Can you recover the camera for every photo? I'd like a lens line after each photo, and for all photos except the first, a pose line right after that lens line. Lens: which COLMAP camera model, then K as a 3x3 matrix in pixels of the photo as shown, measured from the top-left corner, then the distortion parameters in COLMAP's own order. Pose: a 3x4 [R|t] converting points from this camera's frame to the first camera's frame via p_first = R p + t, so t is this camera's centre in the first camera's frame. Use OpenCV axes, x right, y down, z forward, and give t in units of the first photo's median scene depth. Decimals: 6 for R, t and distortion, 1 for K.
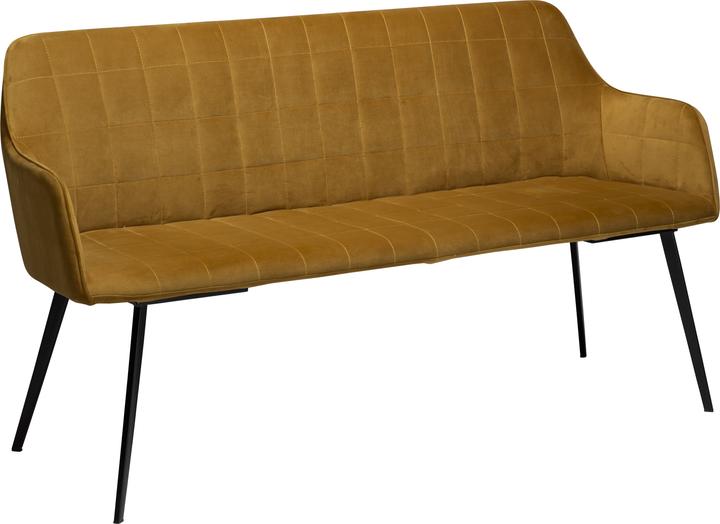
lens RADIAL K [[2221.2, 0, 360.6], [0, 2221.2, 263.1], [0, 0, 1]] dist [-0.066617, 0.000000]
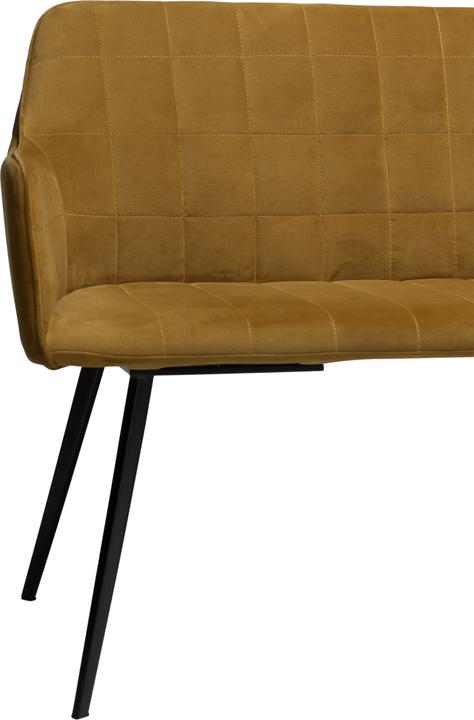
lens RADIAL K [[1915.0, 0, 238.1], [0, 1915.0, 360.1], [0, 0, 1]] dist [-0.198207, 0.000000]
pose [[0.953077, 0.052448, -0.298150, 0.081003], [-0.073466, 0.995508, -0.059724, 0.040731], [0.293678, 0.078825, 0.952649, 0.444544]]
